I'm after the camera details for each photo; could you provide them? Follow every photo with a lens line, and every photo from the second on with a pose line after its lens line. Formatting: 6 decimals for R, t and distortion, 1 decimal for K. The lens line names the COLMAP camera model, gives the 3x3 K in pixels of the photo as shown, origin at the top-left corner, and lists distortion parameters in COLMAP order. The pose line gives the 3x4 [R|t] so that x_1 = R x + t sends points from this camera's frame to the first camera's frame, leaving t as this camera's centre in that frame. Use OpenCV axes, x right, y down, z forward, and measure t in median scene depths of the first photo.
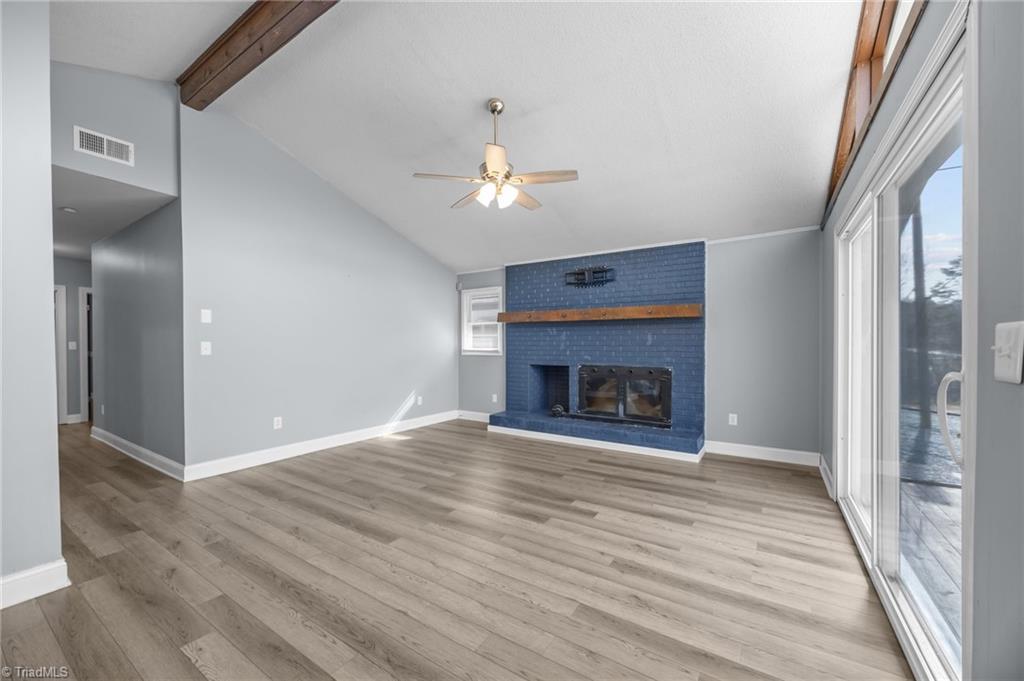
lens RADIAL K [[392.7, 0, 516.5], [0, 392.7, 347.7], [0, 0, 1]] dist [-0.000210, -0.000739]
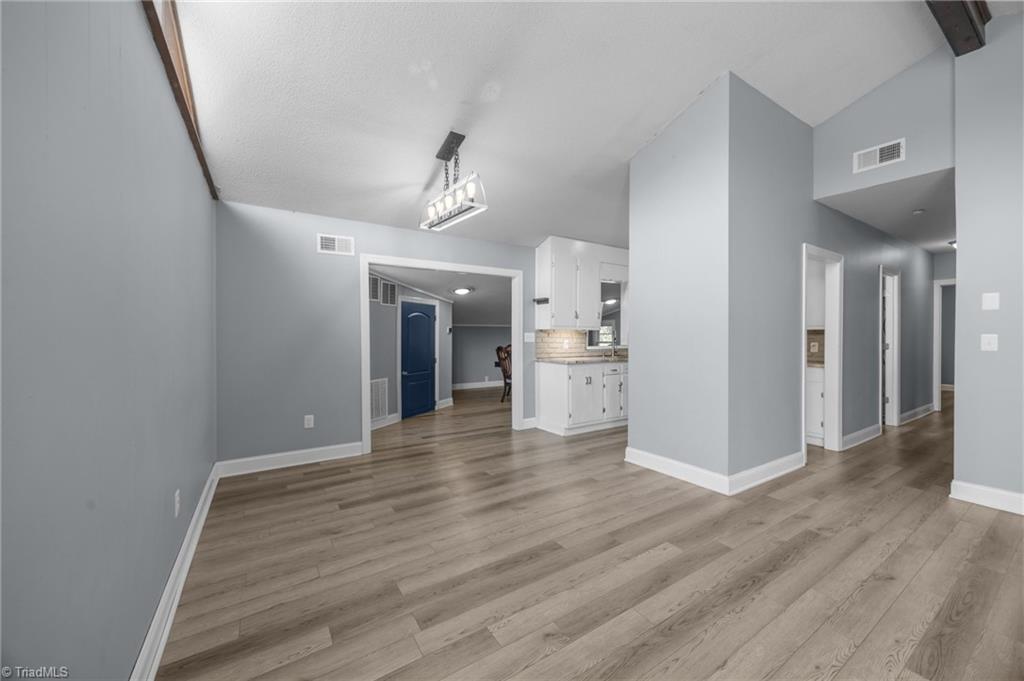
lens RADIAL K [[392.7, 0, 517.0], [0, 392.7, 337.2], [0, 0, 1]] dist [-0.000210, -0.000739]
pose [[-0.408995, 0.004745, -0.912524, 0.440442], [-0.004876, 0.999961, 0.007385, -0.014498], [0.912524, 0.007470, -0.408956, 0.644979]]
